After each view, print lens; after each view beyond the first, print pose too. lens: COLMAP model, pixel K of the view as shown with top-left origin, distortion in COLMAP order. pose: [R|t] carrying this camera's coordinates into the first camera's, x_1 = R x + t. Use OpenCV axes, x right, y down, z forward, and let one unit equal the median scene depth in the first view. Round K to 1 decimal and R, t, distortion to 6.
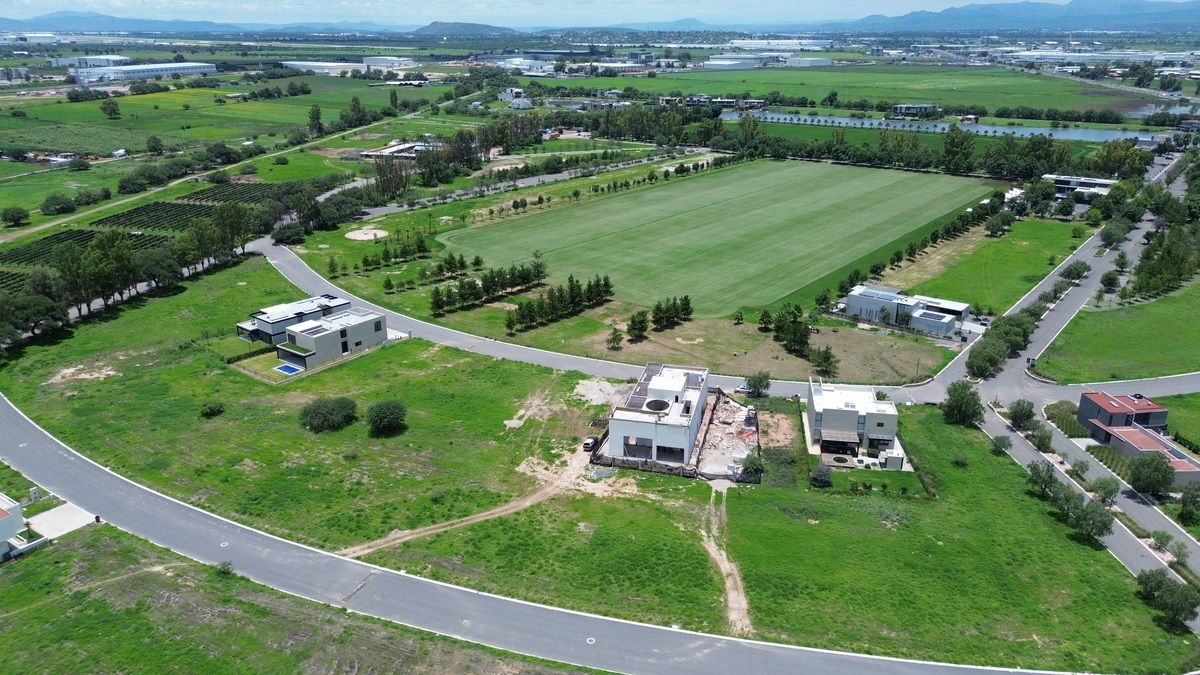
lens RADIAL K [[846.0, 0, 600.0], [0, 846.0, 337.5], [0, 0, 1]] dist [0.068016, -0.063840]
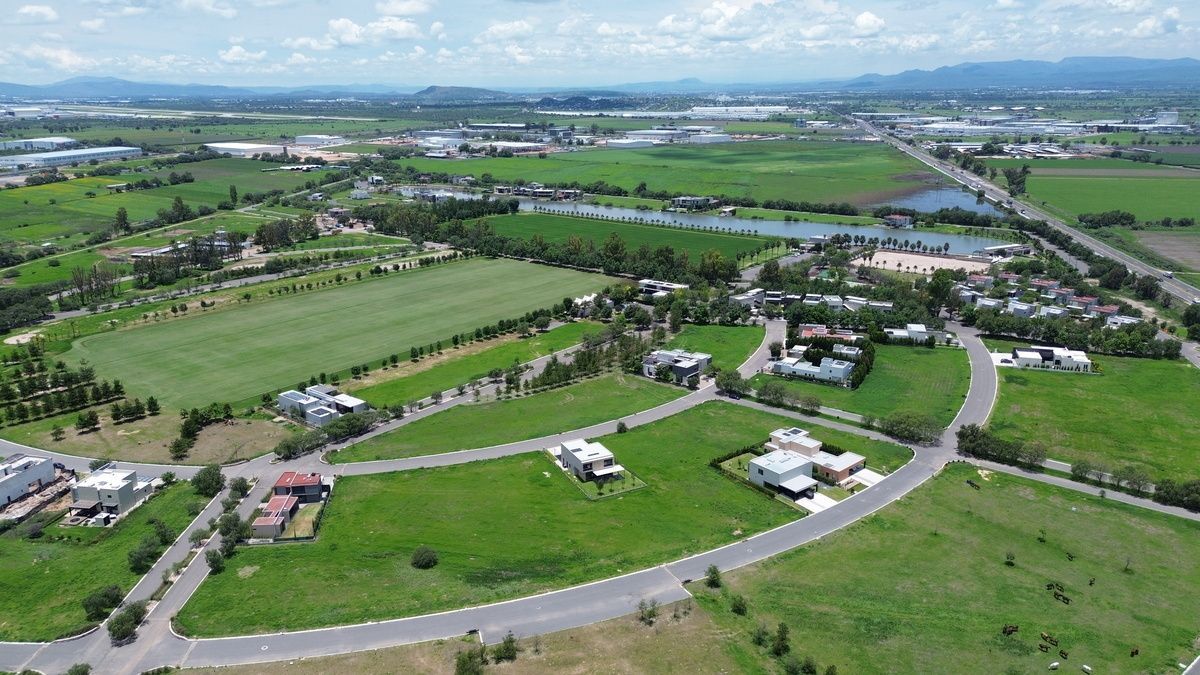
lens RADIAL K [[846.0, 0, 600.0], [0, 846.0, 337.5], [0, 0, 1]] dist [0.068016, -0.063840]
pose [[0.999931, -0.005140, -0.010559, 0.463131], [0.004476, 0.998072, -0.061899, -0.031161], [0.010857, 0.061847, 0.998027, -0.206452]]
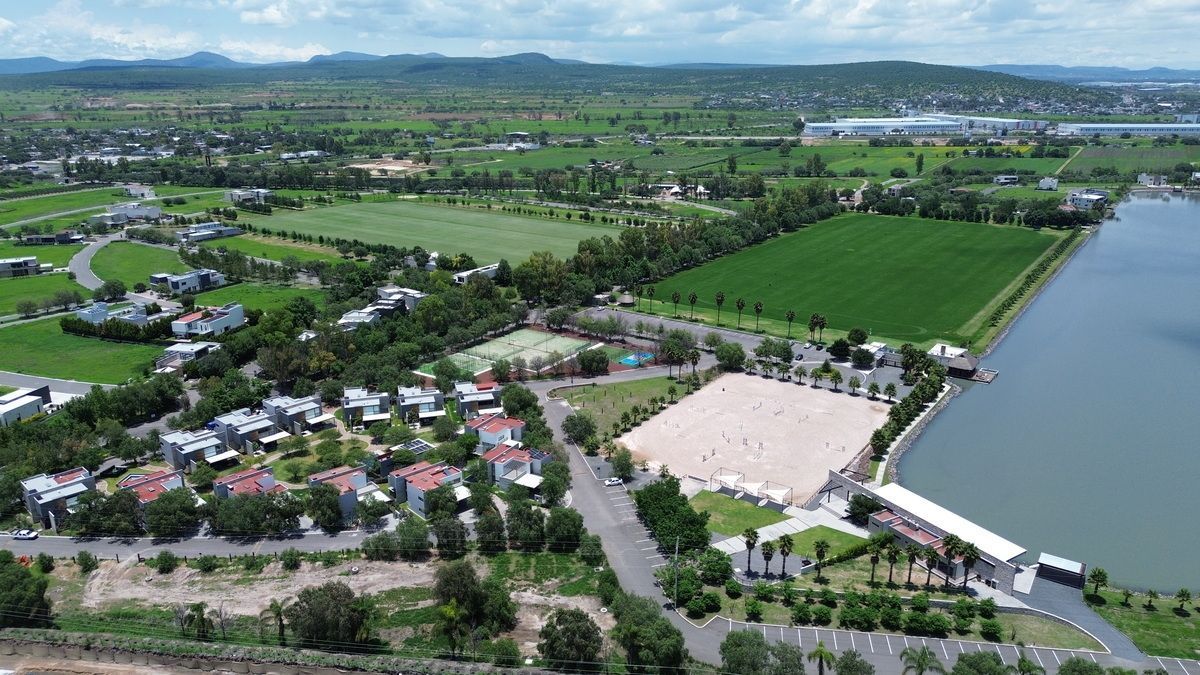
lens RADIAL K [[852.5, 0, 594.6], [0, 852.5, 341.2], [0, 0, 1]] dist [0.072366, -0.070524]
pose [[0.049658, 0.292203, -0.955066, 1.504515], [-0.336583, 0.905206, 0.259448, -0.401432], [0.940343, 0.308575, 0.143302, 0.973342]]
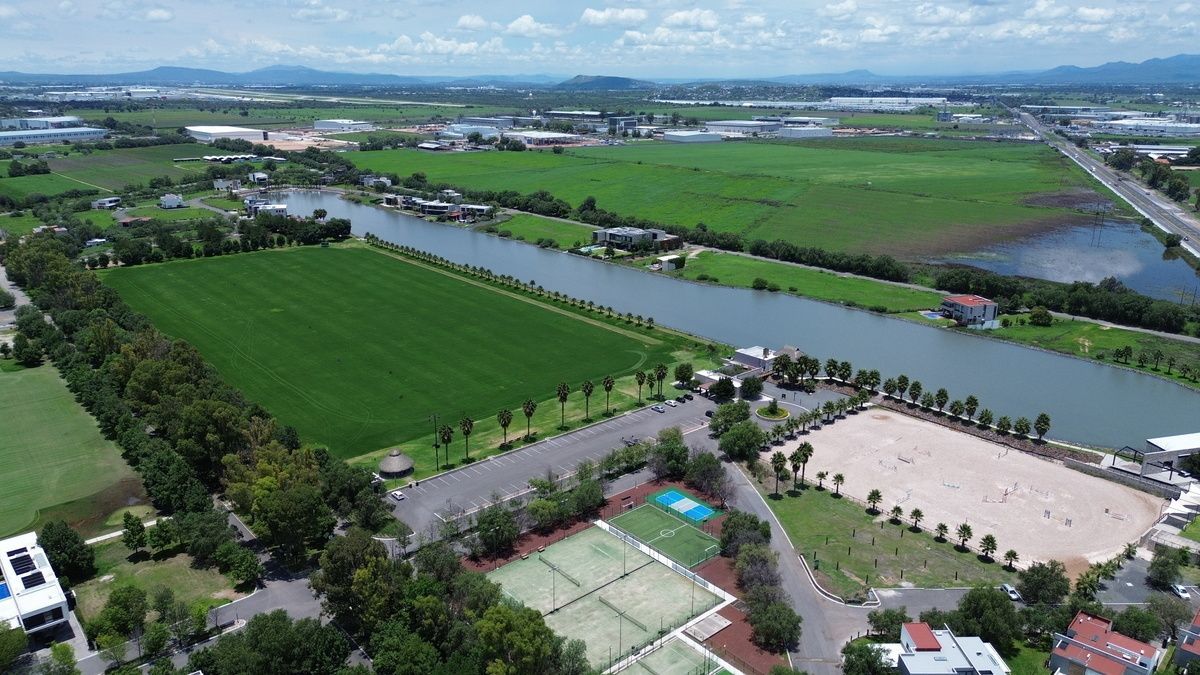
lens RADIAL K [[846.0, 0, 600.0], [0, 846.0, 337.5], [0, 0, 1]] dist [0.068016, -0.063840]
pose [[0.981367, 0.057833, -0.183233, 0.851437], [-0.067579, 0.996587, -0.047399, -0.280033], [0.179867, 0.058899, 0.981926, 0.632592]]
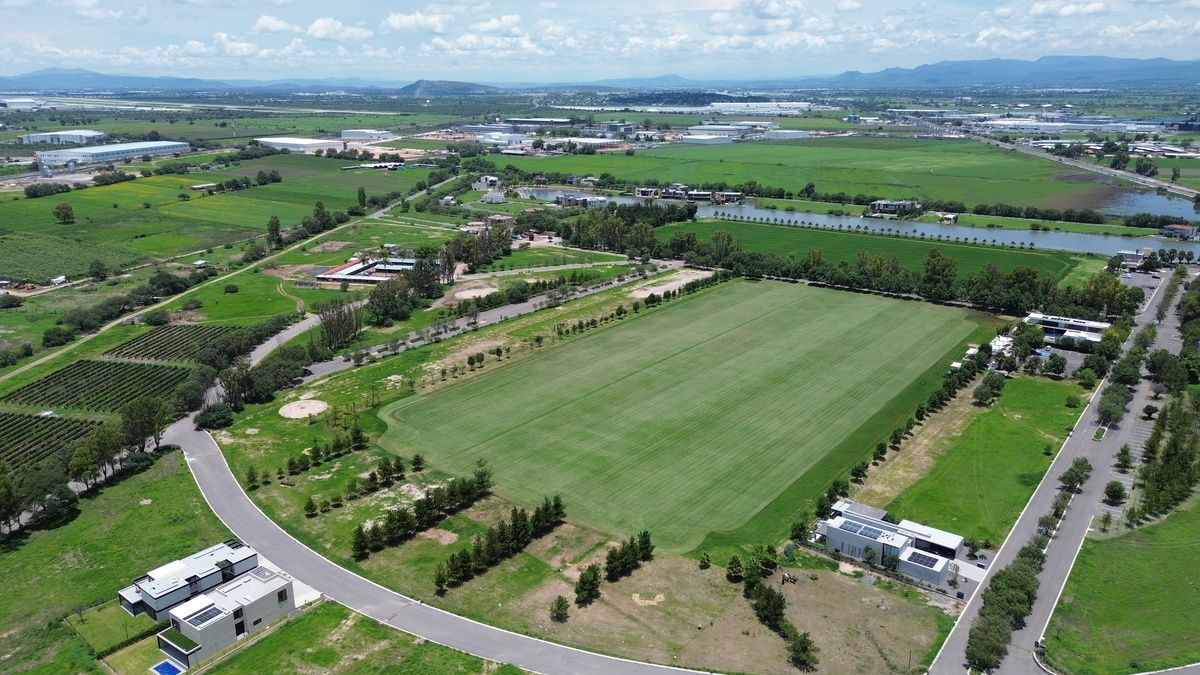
lens RADIAL K [[846.0, 0, 600.0], [0, 846.0, 337.5], [0, 0, 1]] dist [0.068016, -0.063840]
pose [[0.999830, -0.006596, 0.017221, 0.022790], [0.007577, 0.998314, -0.057539, -0.111105], [-0.016812, 0.057660, 0.998195, 0.059590]]
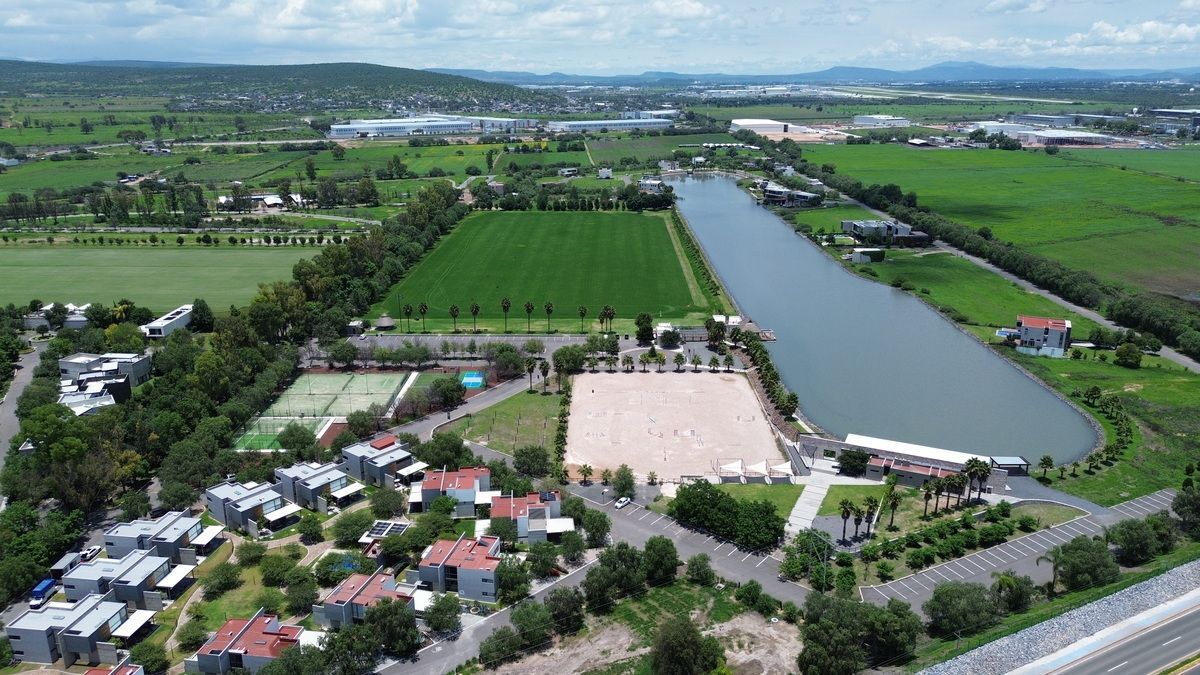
lens RADIAL K [[846.0, 0, 600.0], [0, 846.0, 337.5], [0, 0, 1]] dist [0.068016, -0.063840]
pose [[0.612061, 0.228737, -0.757008, 1.382670], [-0.265268, 0.961178, 0.075953, -0.322241], [0.744993, 0.154322, 0.648977, 0.746563]]
